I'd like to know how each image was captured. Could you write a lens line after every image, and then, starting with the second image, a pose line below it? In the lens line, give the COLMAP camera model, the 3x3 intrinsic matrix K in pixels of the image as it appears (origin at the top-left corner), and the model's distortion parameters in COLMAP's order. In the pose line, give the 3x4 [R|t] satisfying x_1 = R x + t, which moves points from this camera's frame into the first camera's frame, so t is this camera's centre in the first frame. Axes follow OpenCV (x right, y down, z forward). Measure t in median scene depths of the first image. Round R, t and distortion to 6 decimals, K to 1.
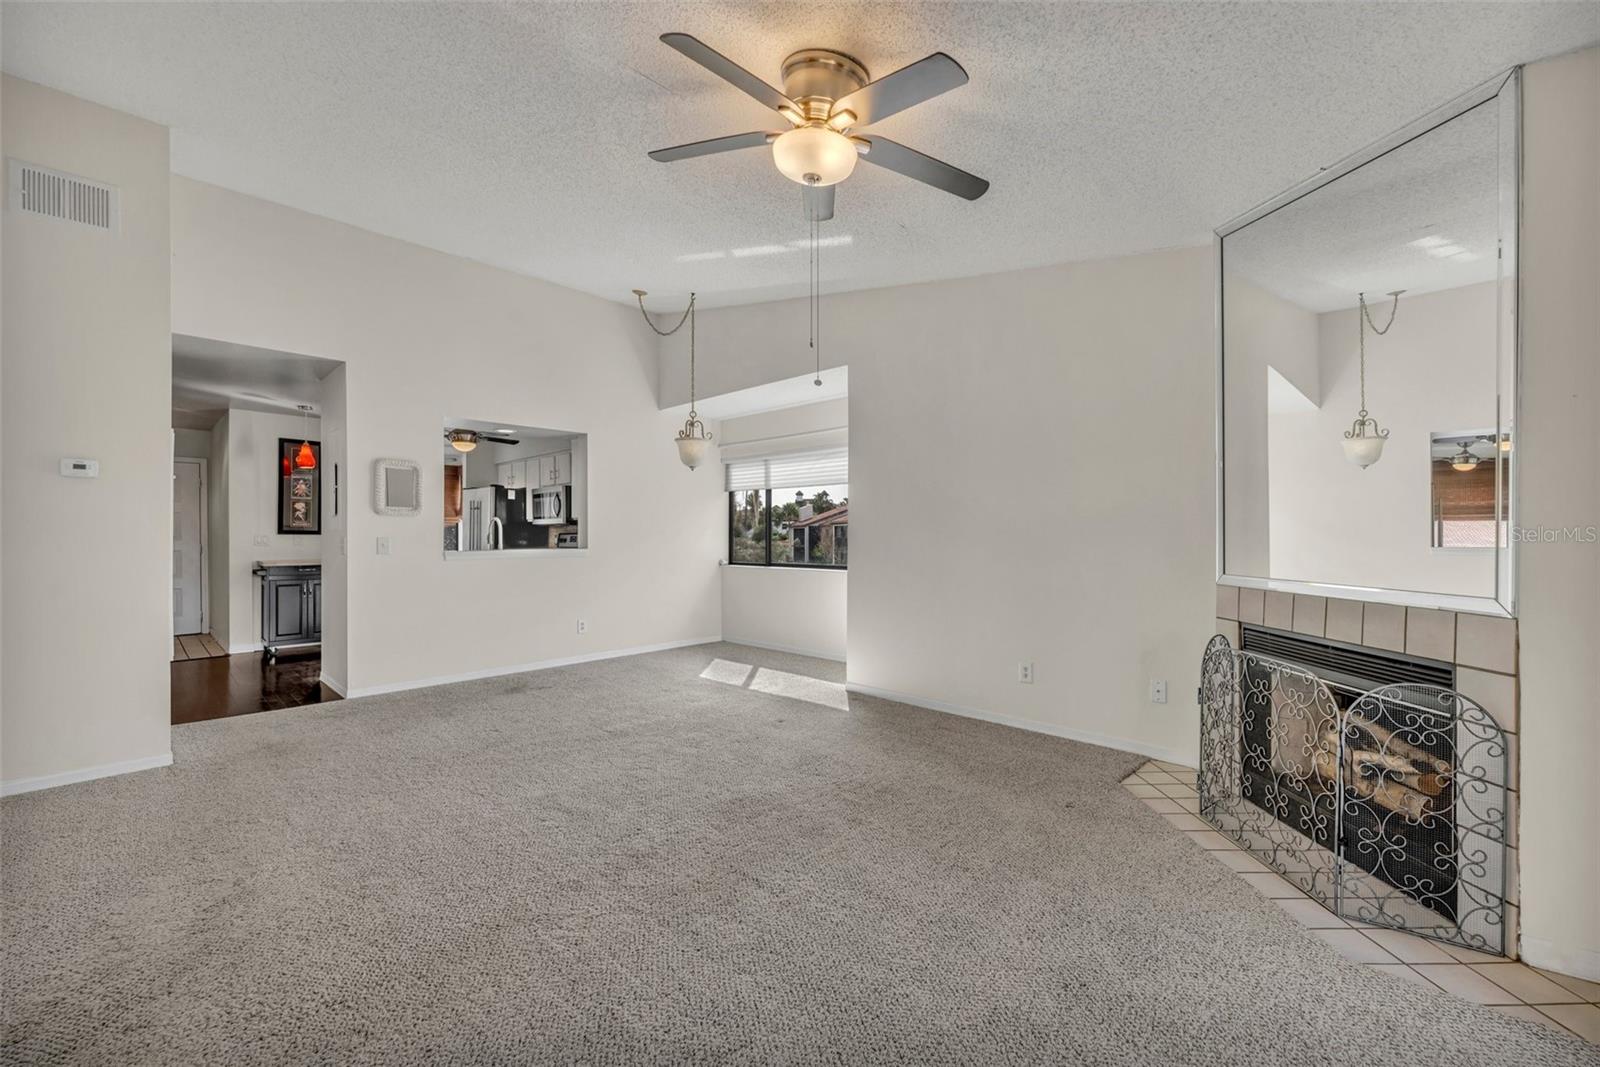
lens RADIAL K [[638.8, 0, 788.6], [0, 638.8, 535.1], [0, 0, 1]] dist [-0.000610, 0.000214]
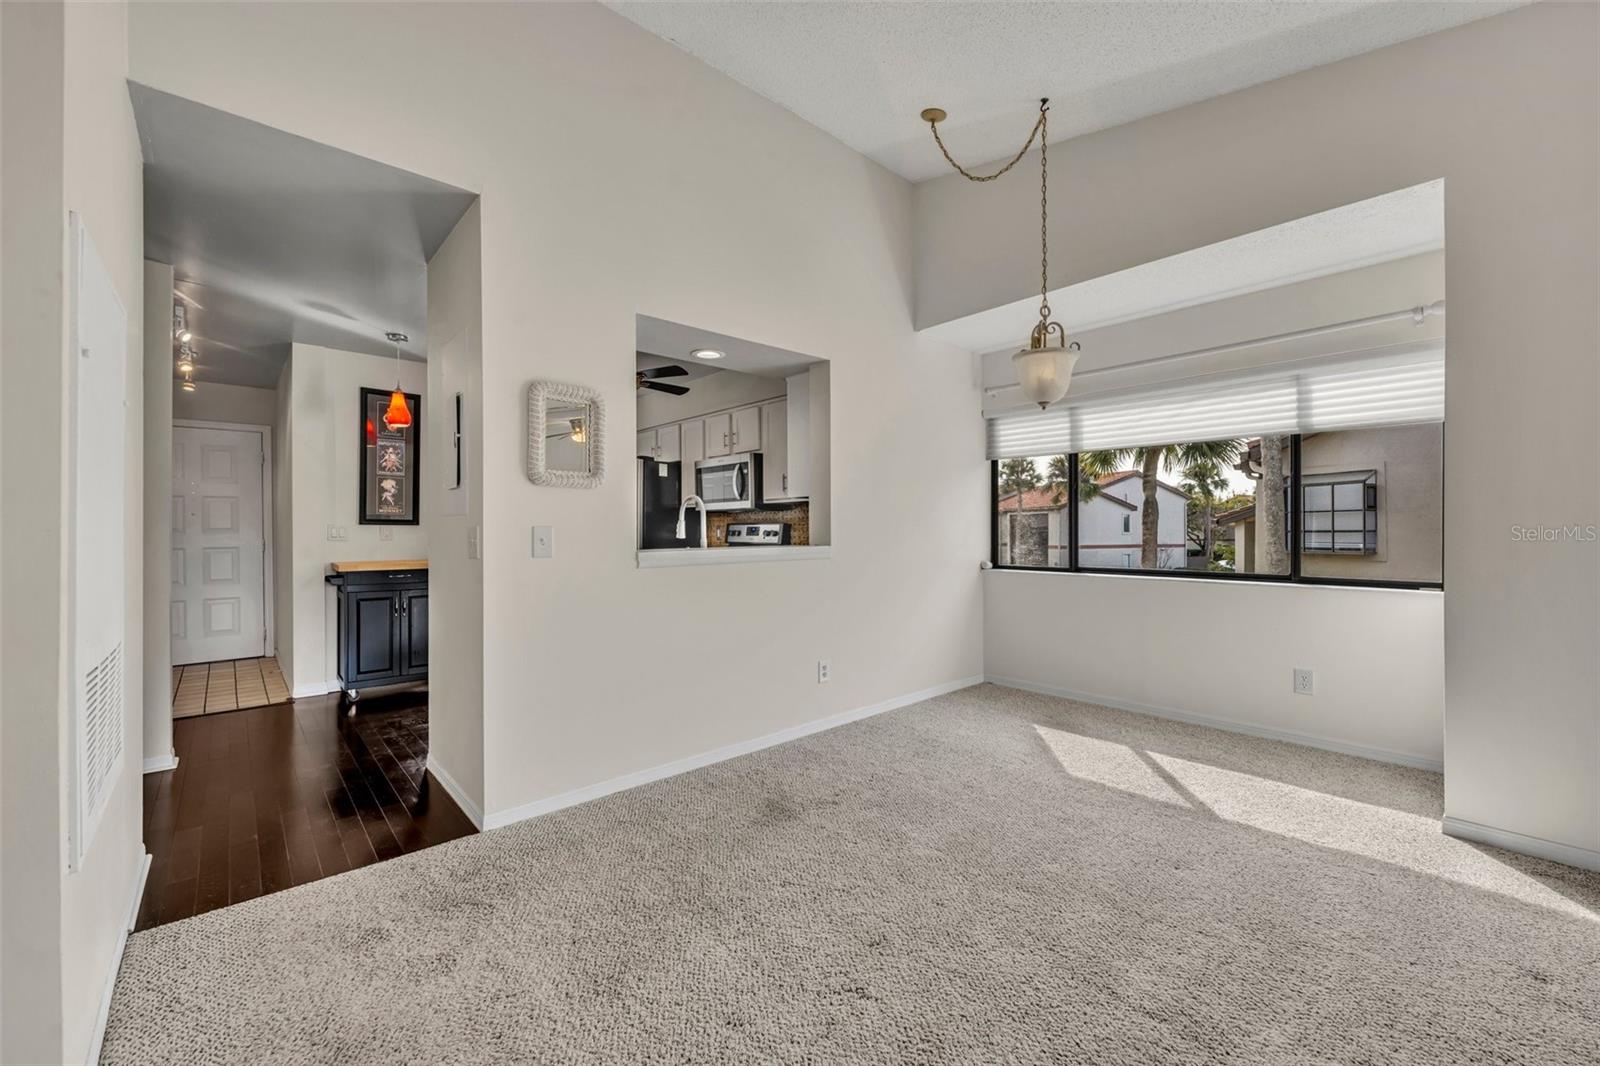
lens RADIAL K [[638.8, 0, 790.6], [0, 638.8, 529.0], [0, 0, 1]] dist [-0.000610, 0.000214]
pose [[0.996848, -0.001318, -0.079326, -0.282634], [0.001374, 0.999999, 0.000652, 0.004054], [0.079325, -0.000759, 0.996849, 0.351435]]
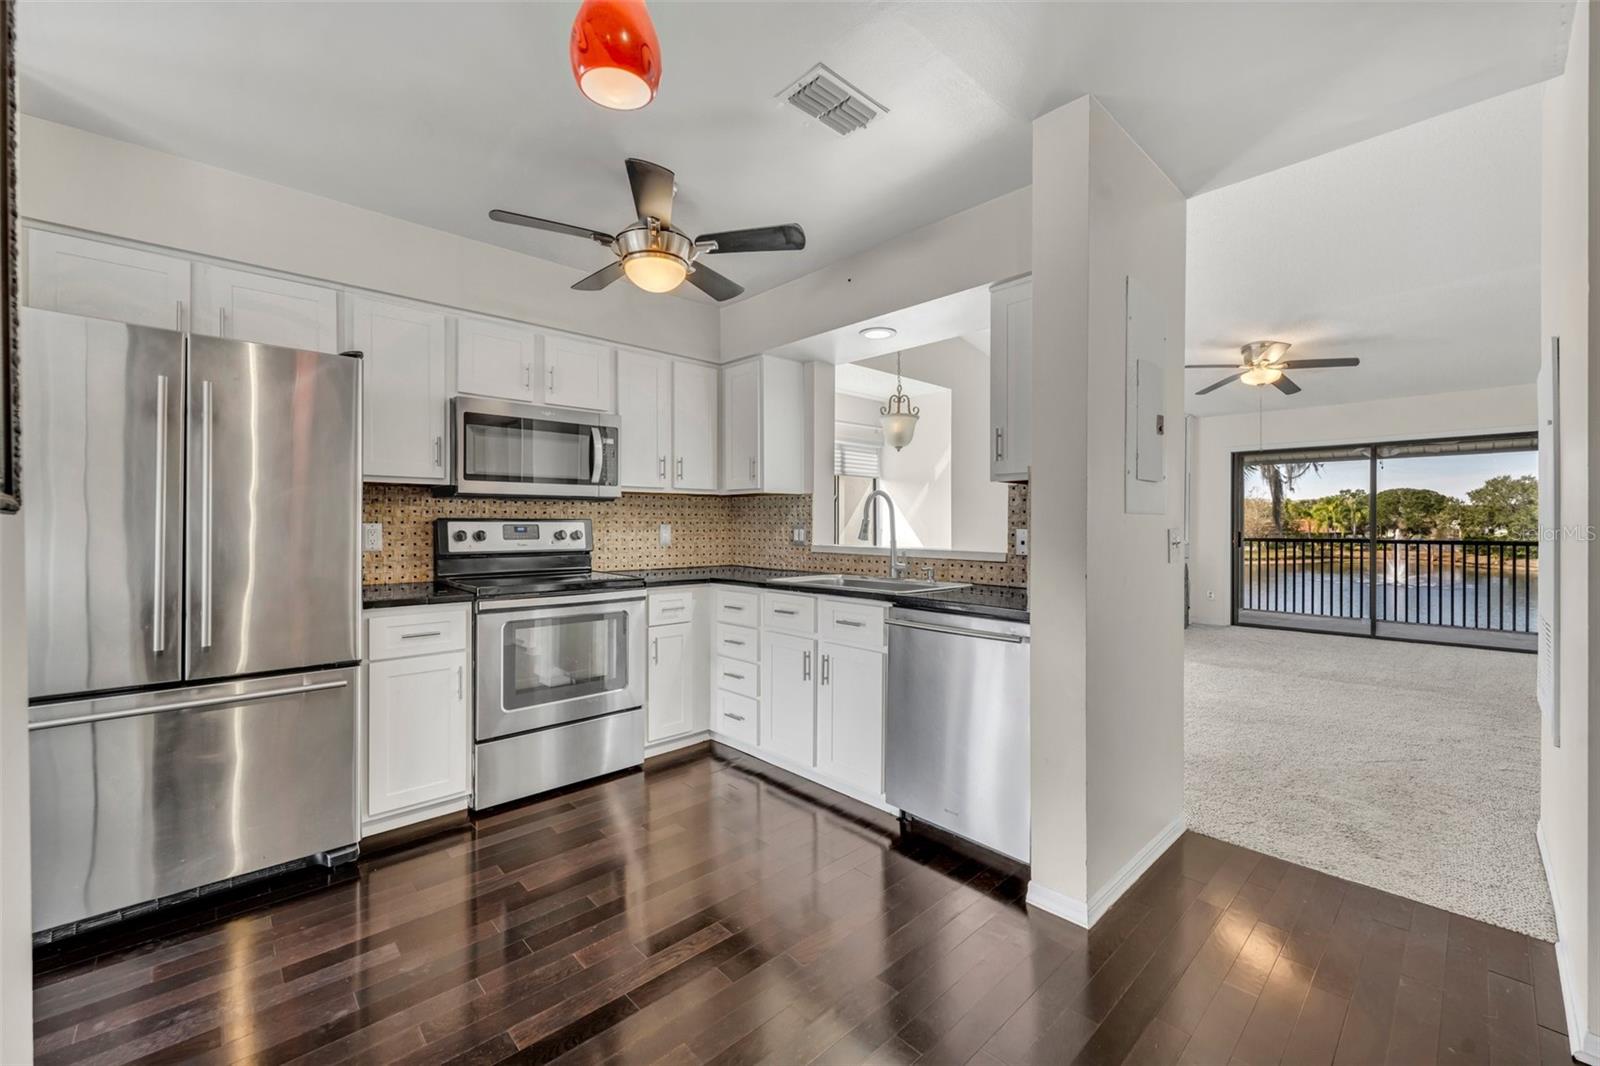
lens RADIAL K [[638.8, 0, 805.3], [0, 638.8, 525.0], [0, 0, 1]] dist [-0.000610, 0.000214]
pose [[0.047369, 0.000021, 0.998877, -0.889264], [-0.001397, 0.999999, 0.000045, 0.001158], [-0.998876, -0.001398, 0.047369, 0.924456]]
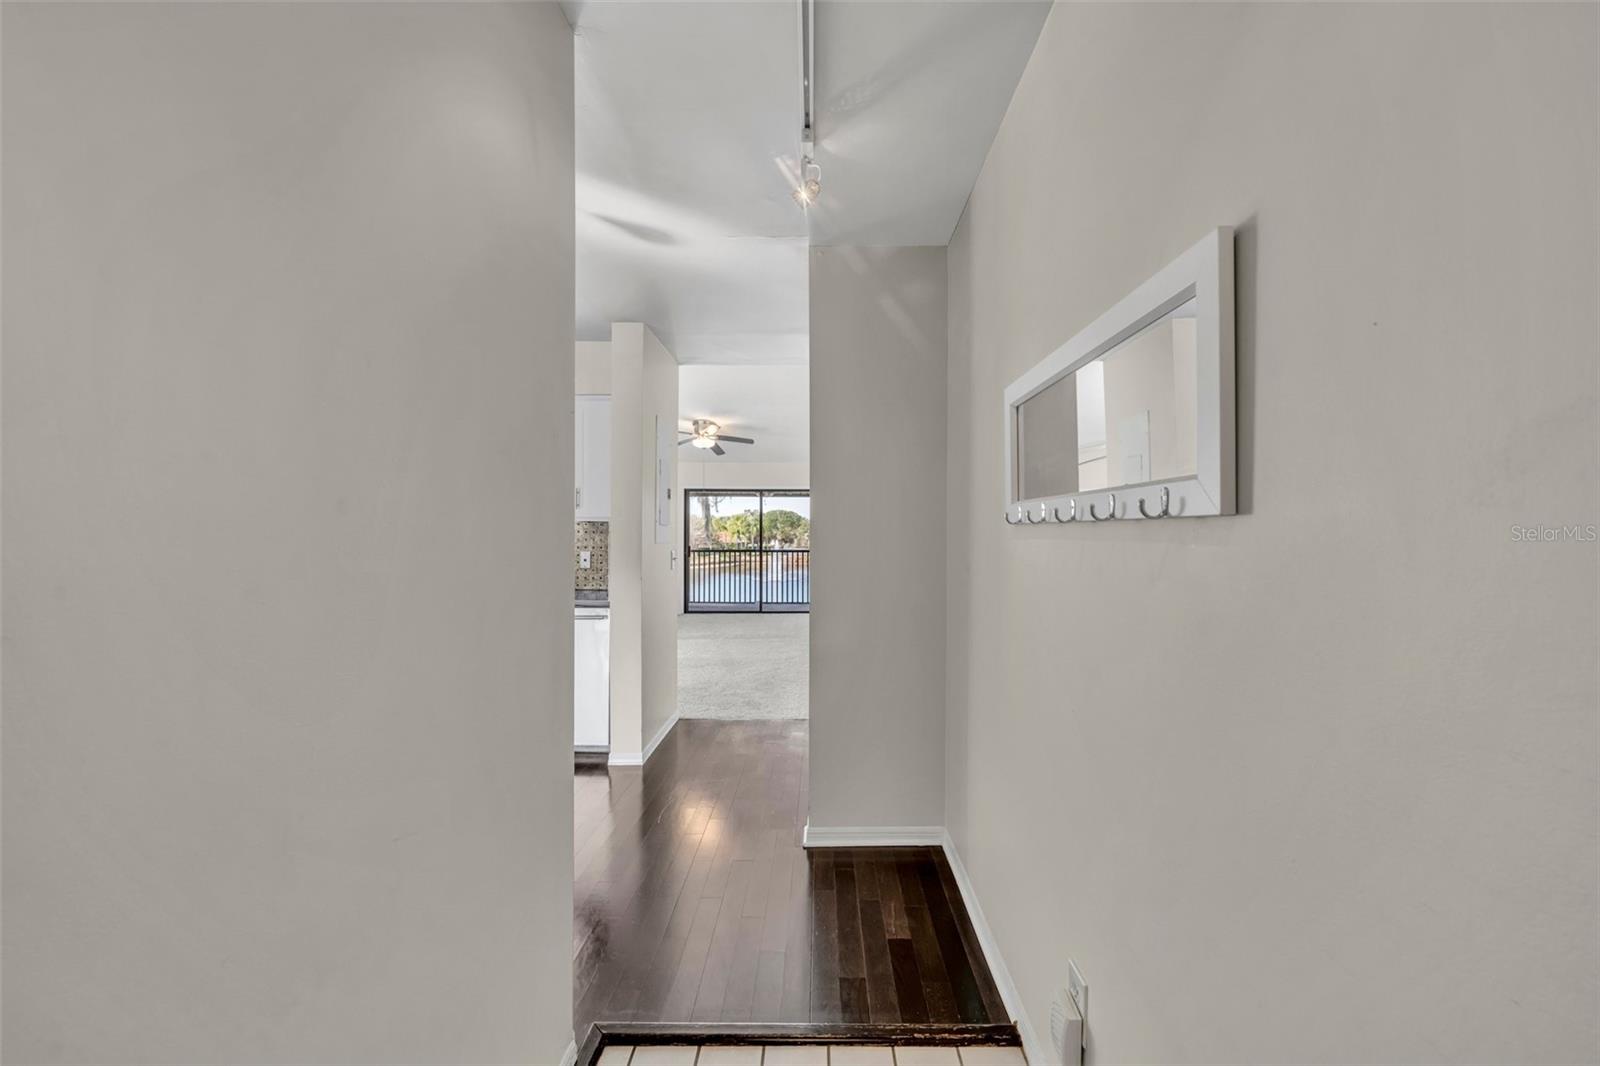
lens RADIAL K [[638.8, 0, 811.2], [0, 638.8, 525.3], [0, 0, 1]] dist [-0.000610, 0.000214]
pose [[-0.684649, 0.013249, 0.728753, -1.079578], [0.000055, 0.999836, -0.018125, -0.010546], [-0.728873, -0.012369, -0.684537, 1.070187]]
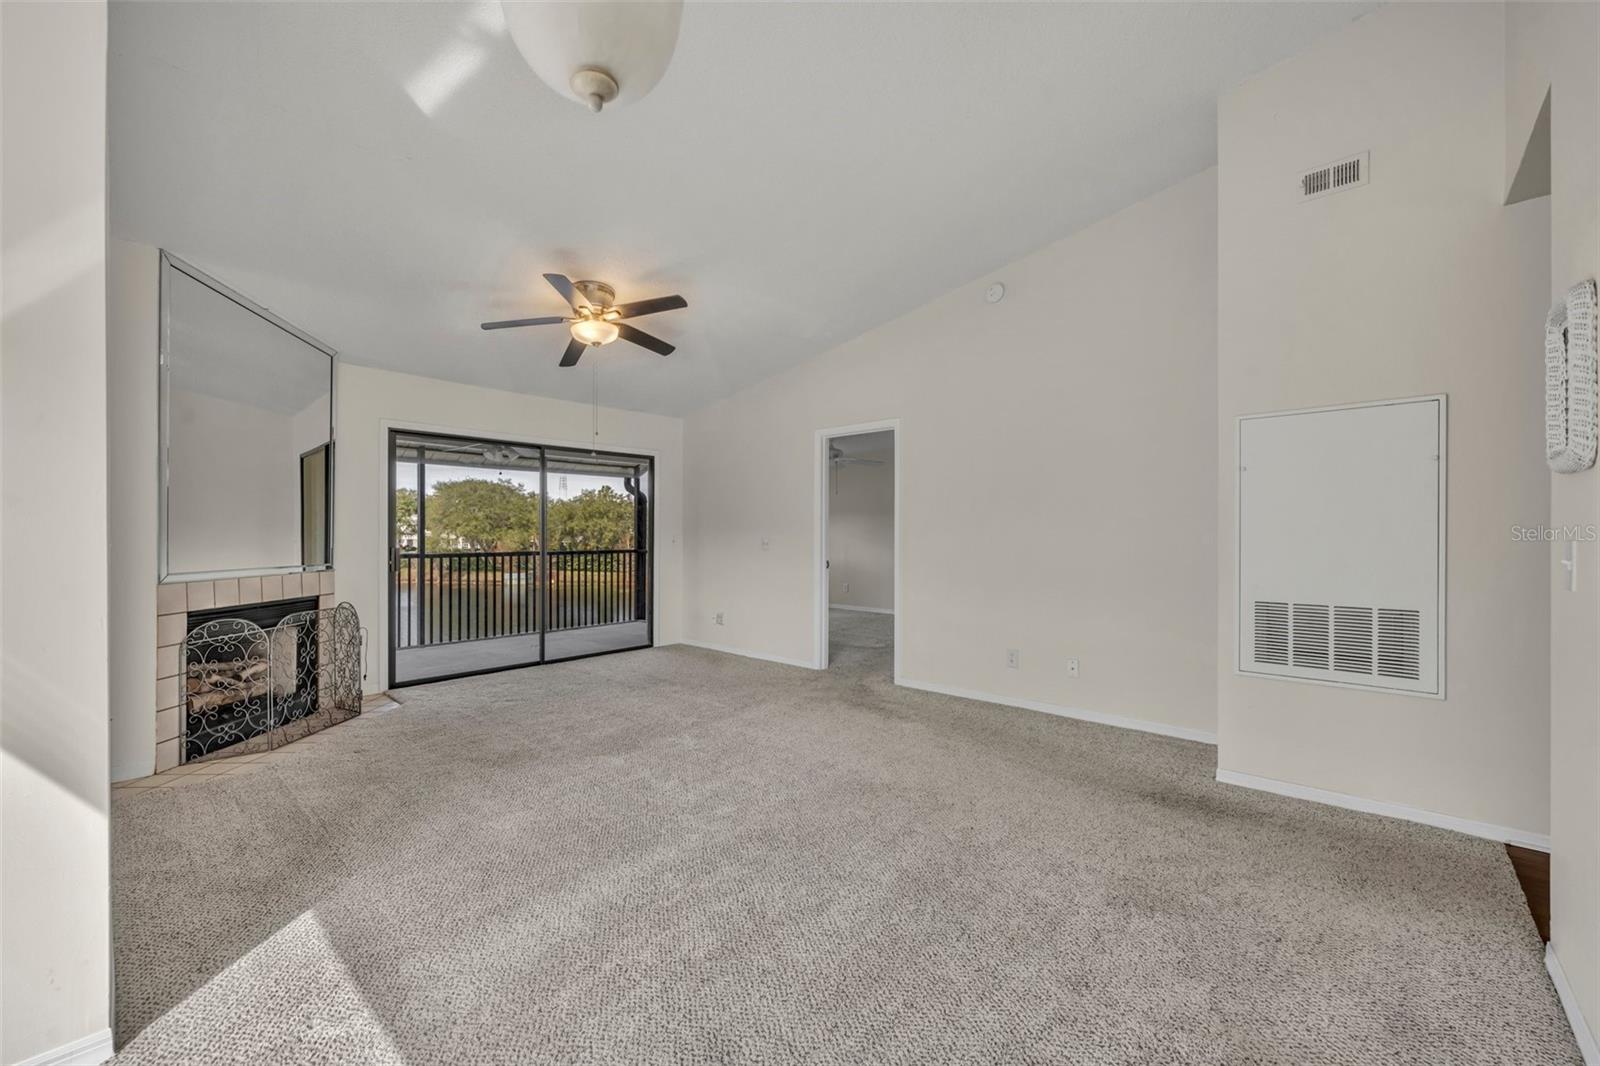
lens RADIAL K [[638.8, 0, 803.3], [0, 638.8, 533.5], [0, 0, 1]] dist [-0.000610, 0.000214]
pose [[-0.999404, 0.007829, -0.033632, -0.190401], [0.007943, 0.999963, -0.003246, 0.000881], [0.033605, -0.003511, -0.999429, 0.980644]]
